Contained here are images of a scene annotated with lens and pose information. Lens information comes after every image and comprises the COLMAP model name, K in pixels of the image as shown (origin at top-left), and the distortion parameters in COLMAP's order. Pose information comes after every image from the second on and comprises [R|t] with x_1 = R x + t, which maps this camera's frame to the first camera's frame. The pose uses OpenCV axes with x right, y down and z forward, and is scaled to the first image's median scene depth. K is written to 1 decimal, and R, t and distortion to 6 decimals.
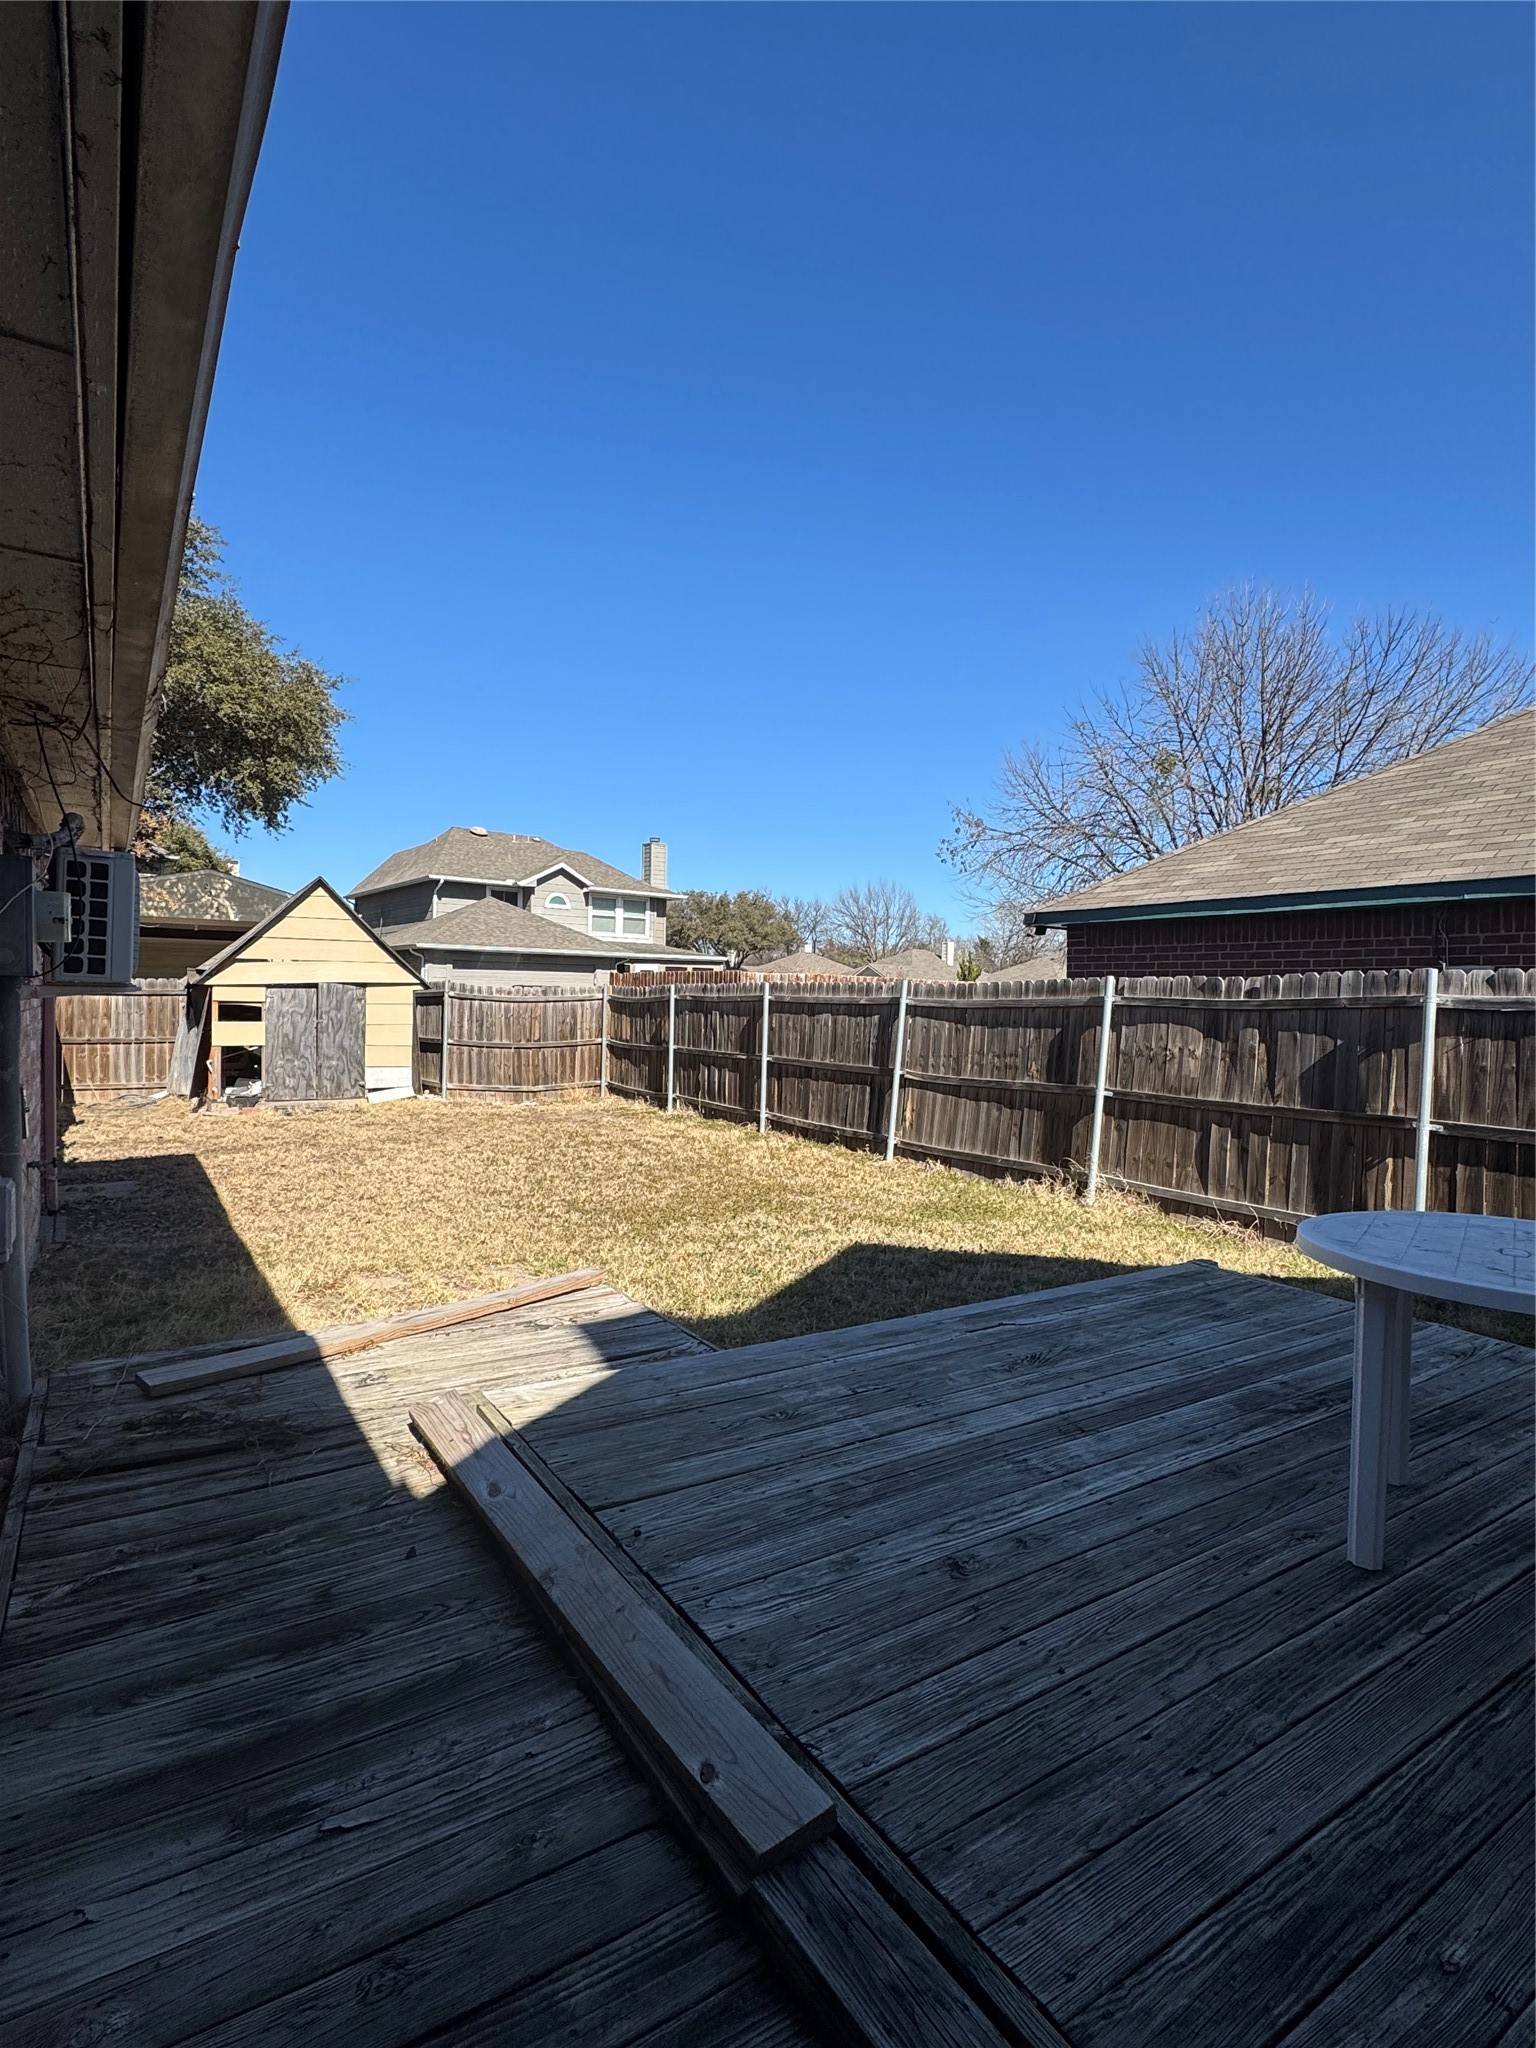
lens RADIAL K [[1024.4, 0, 772.2], [0, 1024.4, 1023.1], [0, 0, 1]] dist [0.000823, 0.000089]
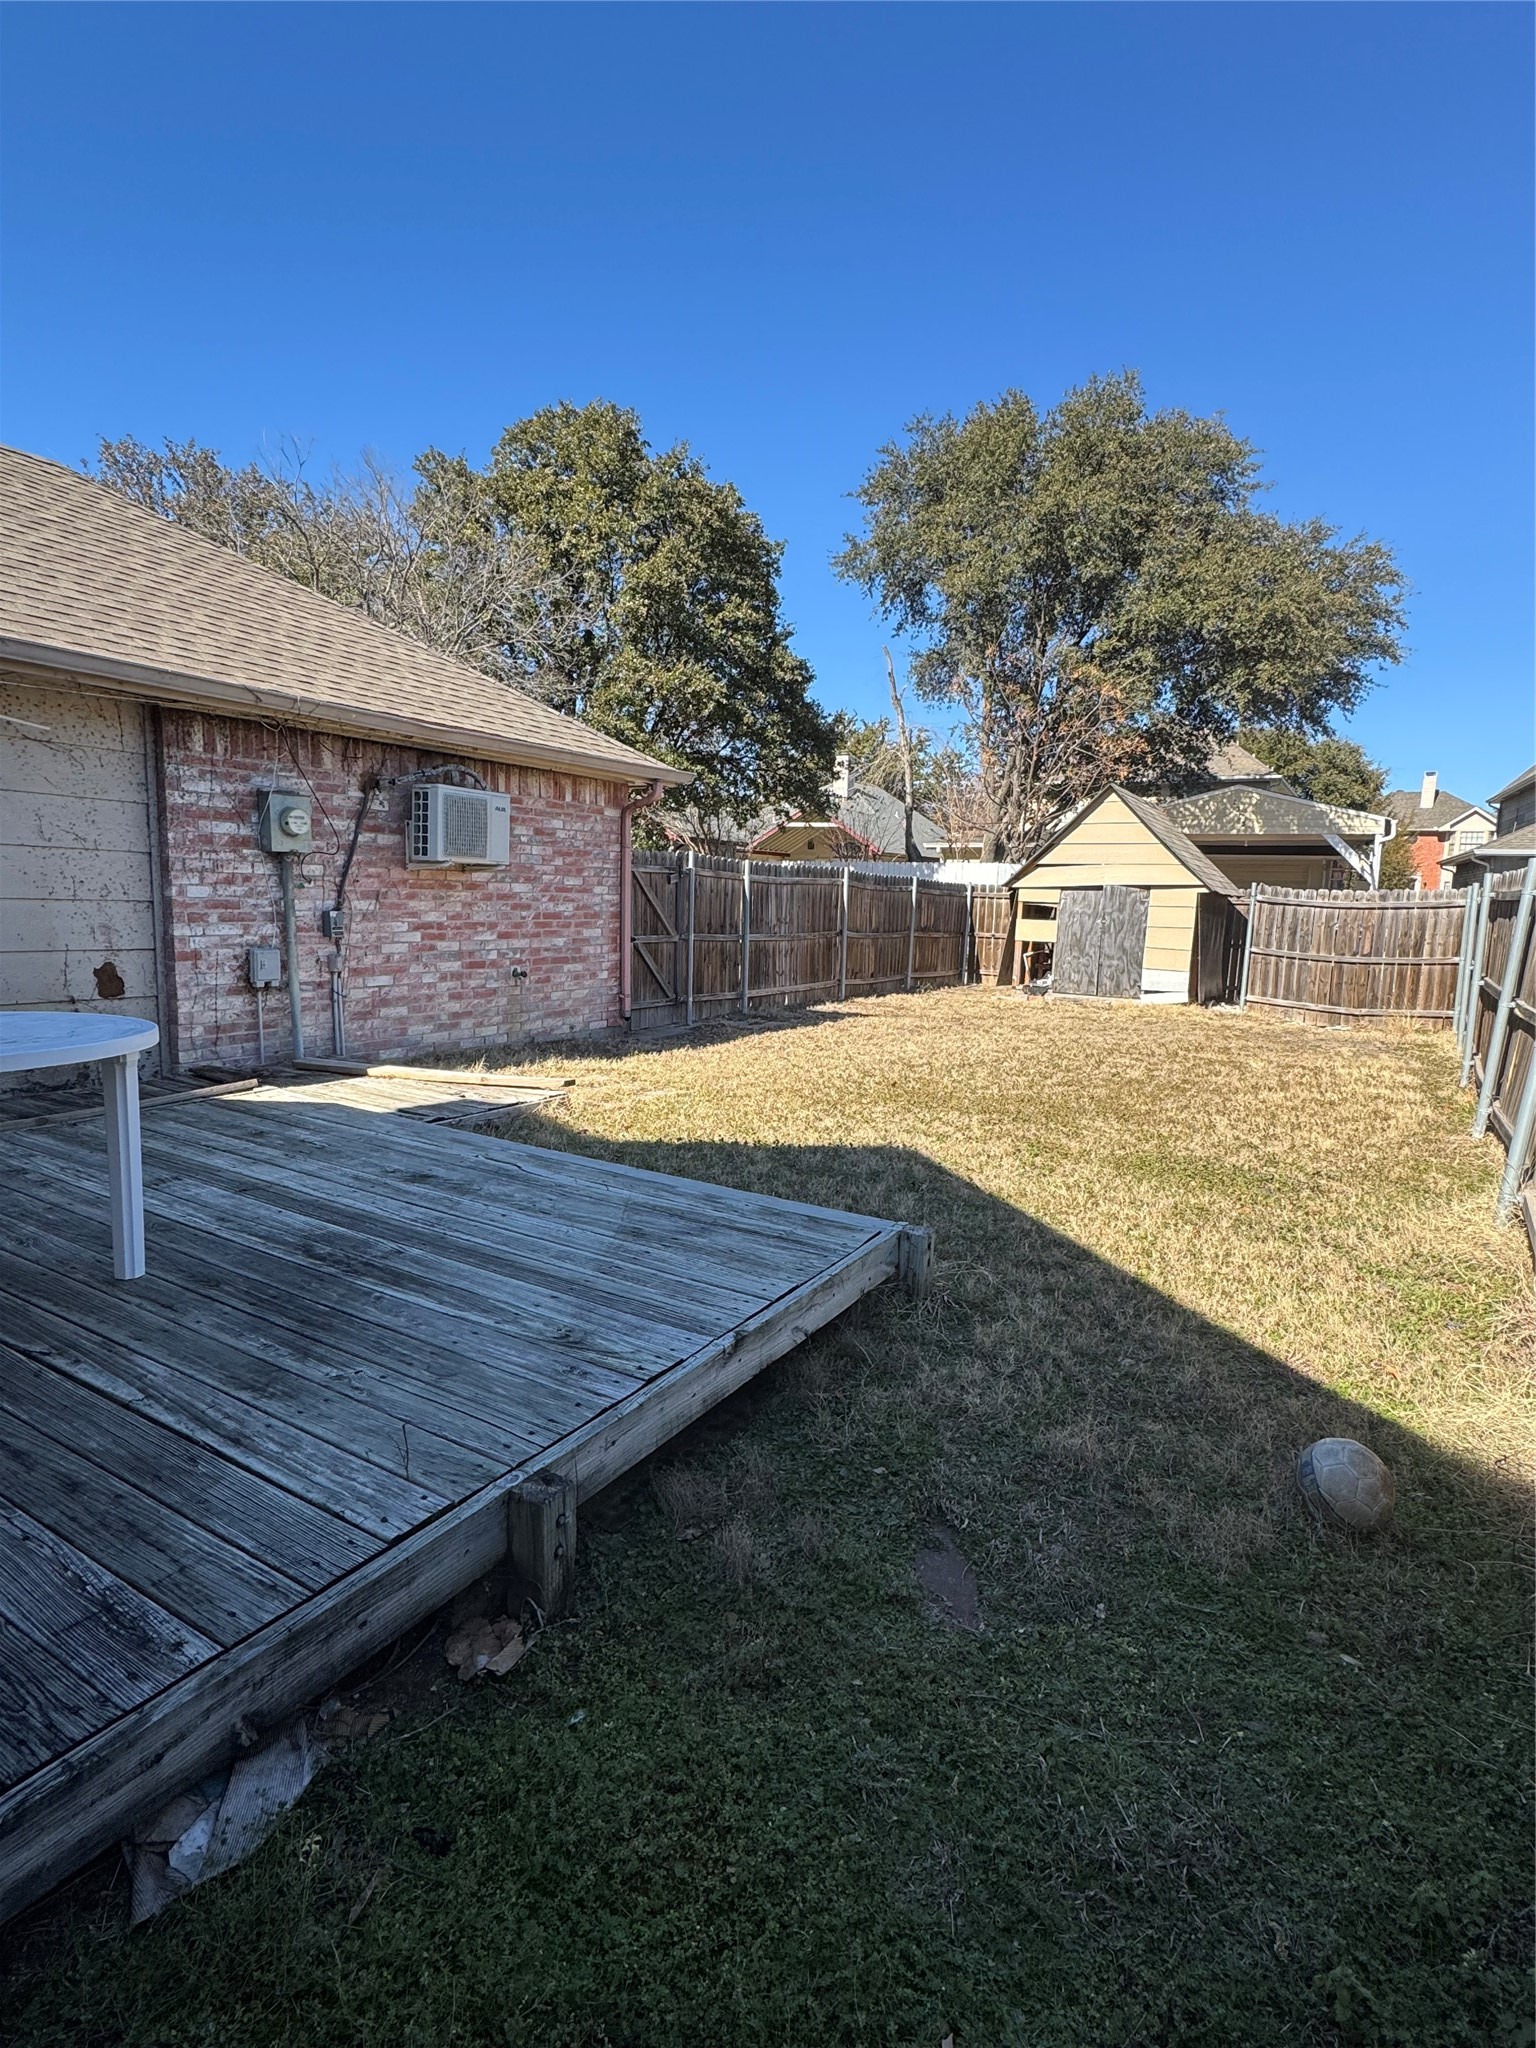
lens RADIAL K [[1024.4, 0, 771.7], [0, 1024.4, 1025.0], [0, 0, 1]] dist [0.000823, 0.000089]
pose [[0.438273, 0.109542, -0.892142, 0.365134], [-0.042744, 0.993963, 0.101046, 0.011873], [0.897825, -0.006152, 0.440310, 0.229535]]
